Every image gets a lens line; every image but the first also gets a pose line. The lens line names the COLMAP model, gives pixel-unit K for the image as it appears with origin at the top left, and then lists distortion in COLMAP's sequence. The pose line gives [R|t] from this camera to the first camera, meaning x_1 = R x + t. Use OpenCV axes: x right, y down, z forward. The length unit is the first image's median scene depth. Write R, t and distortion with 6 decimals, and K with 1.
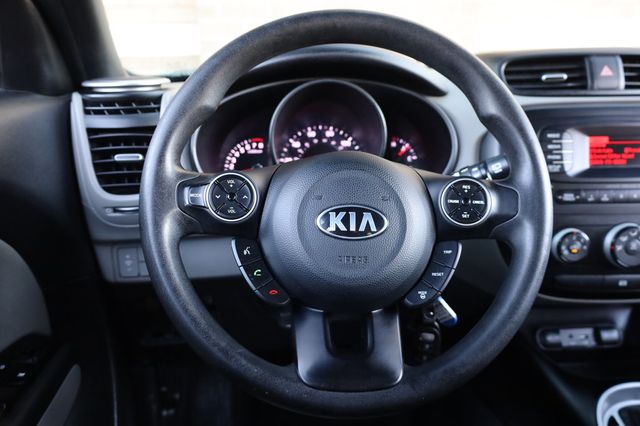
lens RADIAL K [[498.1, 0, 321.8], [0, 498.1, 214.0], [0, 0, 1]] dist [-0.013214, 0.001532]
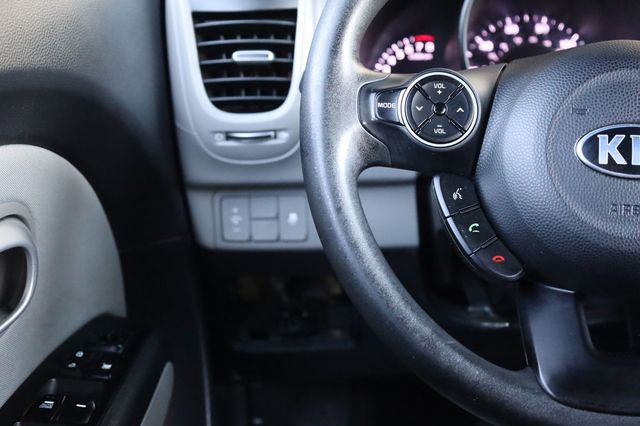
lens RADIAL K [[808.9, 0, 319.9], [0, 808.9, 213.8], [0, 0, 1]] dist [-0.001353, 0.000000]
pose [[0.986831, 0.037017, -0.157461, -0.122965], [-0.030744, 0.998641, 0.042086, 0.046854], [0.158805, -0.036690, 0.986628, -0.055266]]
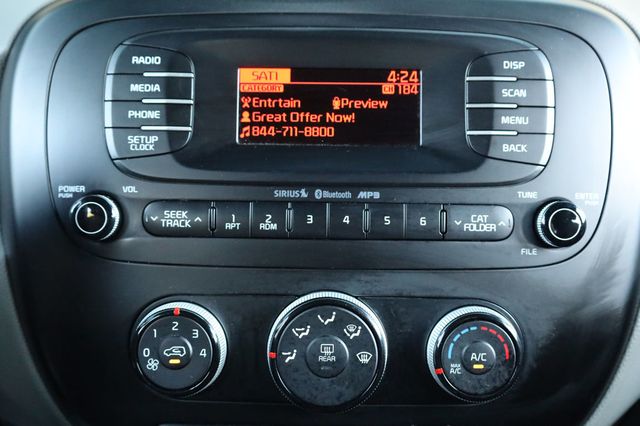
lens RADIAL K [[808.9, 0, 323.9], [0, 808.9, 217.2], [0, 0, 1]] dist [-0.001353, 0.000000]
pose [[0.999507, 0.024065, 0.020175, 0.658632], [-0.021874, 0.994484, -0.102584, 0.028762], [-0.022533, 0.102093, 0.994520, 0.419037]]
